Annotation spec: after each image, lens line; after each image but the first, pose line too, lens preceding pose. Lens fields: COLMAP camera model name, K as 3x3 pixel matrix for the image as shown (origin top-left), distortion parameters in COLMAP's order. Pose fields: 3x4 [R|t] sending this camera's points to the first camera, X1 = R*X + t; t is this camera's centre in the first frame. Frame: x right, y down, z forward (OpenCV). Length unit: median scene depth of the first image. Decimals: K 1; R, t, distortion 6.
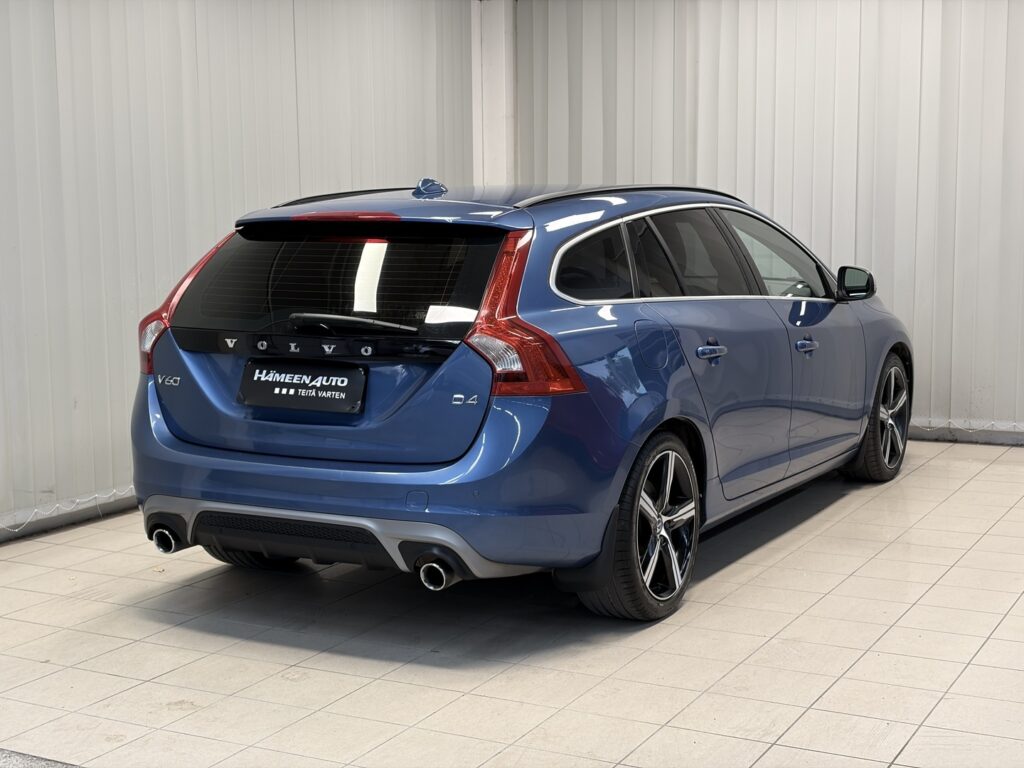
lens RADIAL K [[1569.7, 0, 512.0], [0, 1569.7, 384.0], [0, 0, 1]] dist [0.221711, -0.971511]
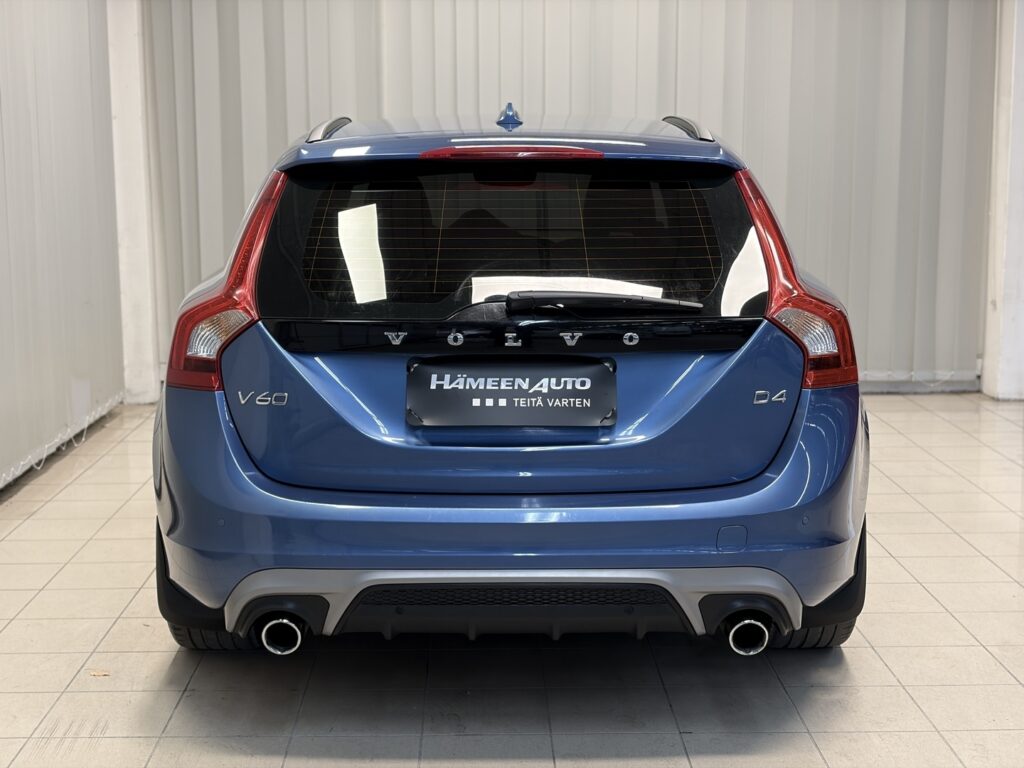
lens RADIAL K [[1569.7, 0, 512.0], [0, 1569.7, 384.0], [0, 0, 1]] dist [0.221711, -0.971511]
pose [[0.873139, -0.070523, 0.482343, -0.469847], [0.054837, 0.997409, 0.046564, -0.035461], [-0.484377, -0.014207, 0.874744, 0.379827]]
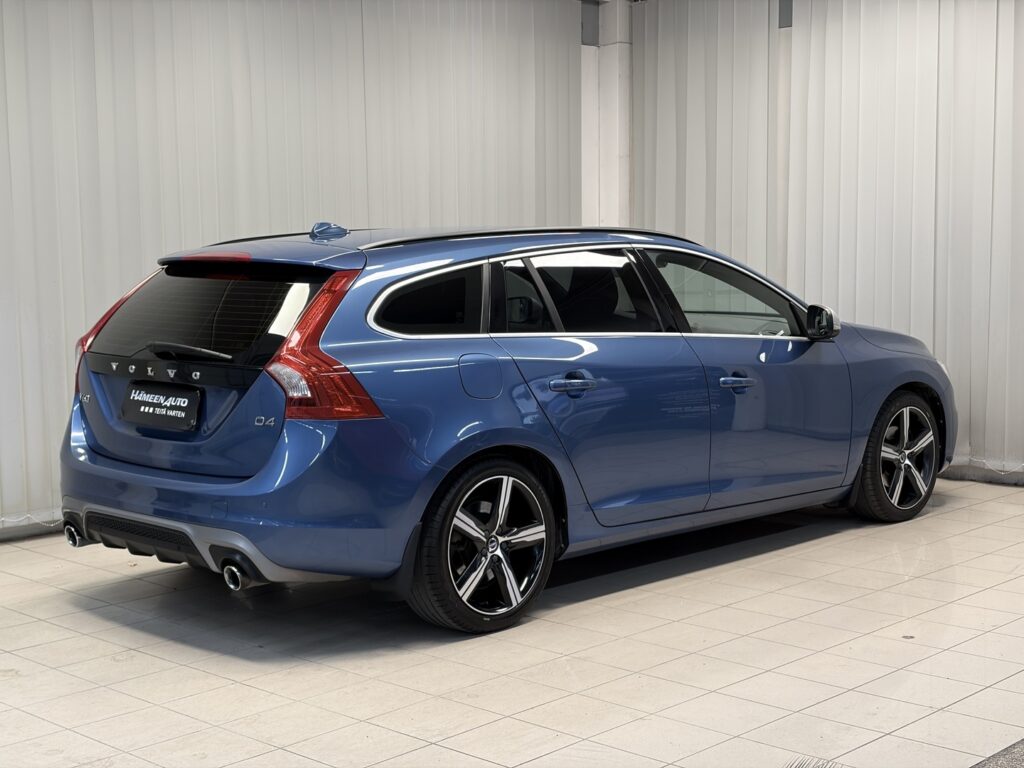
lens RADIAL K [[1569.7, 0, 512.0], [0, 1569.7, 384.0], [0, 0, 1]] dist [0.221711, -0.971511]
pose [[0.961855, 0.025057, -0.272409, 0.419449], [-0.030015, 0.999451, -0.014050, -0.005636], [0.271907, 0.021690, 0.962079, -0.032193]]
